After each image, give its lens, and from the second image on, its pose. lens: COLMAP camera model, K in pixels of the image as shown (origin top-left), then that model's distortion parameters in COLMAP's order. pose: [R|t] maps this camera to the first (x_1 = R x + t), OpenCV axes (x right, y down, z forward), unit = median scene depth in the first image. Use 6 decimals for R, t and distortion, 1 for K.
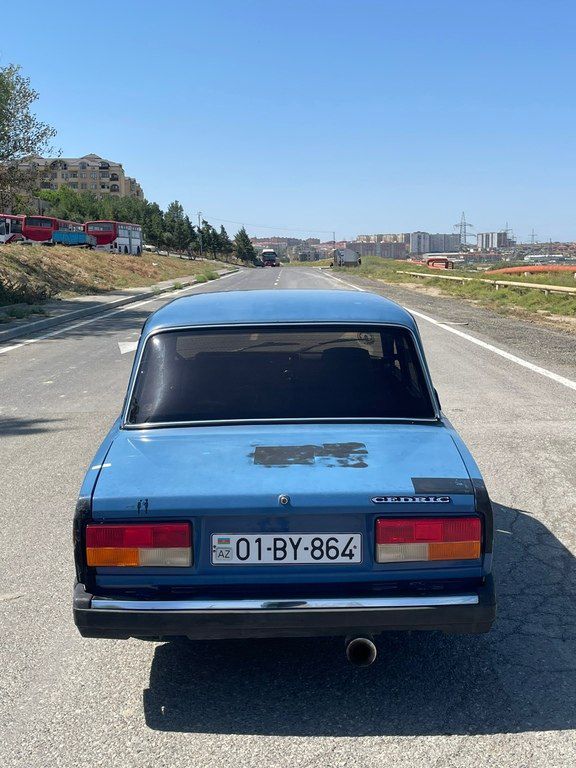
lens RADIAL K [[933.1, 0, 288.0], [0, 933.1, 384.0], [0, 0, 1]] dist [0.090162, -0.048710]
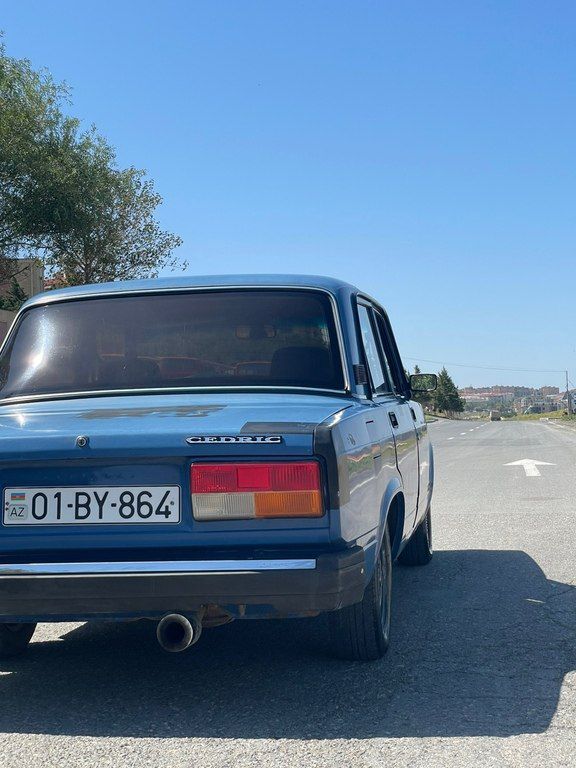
lens RADIAL K [[1233.6, 0, 288.0], [0, 1233.6, 384.0], [0, 0, 1]] dist [0.136240, -0.145317]
pose [[0.984413, -0.021798, -0.174517, 0.361760], [-0.005424, 0.988055, -0.154008, 0.237595], [0.175789, 0.152554, 0.972536, -0.045035]]
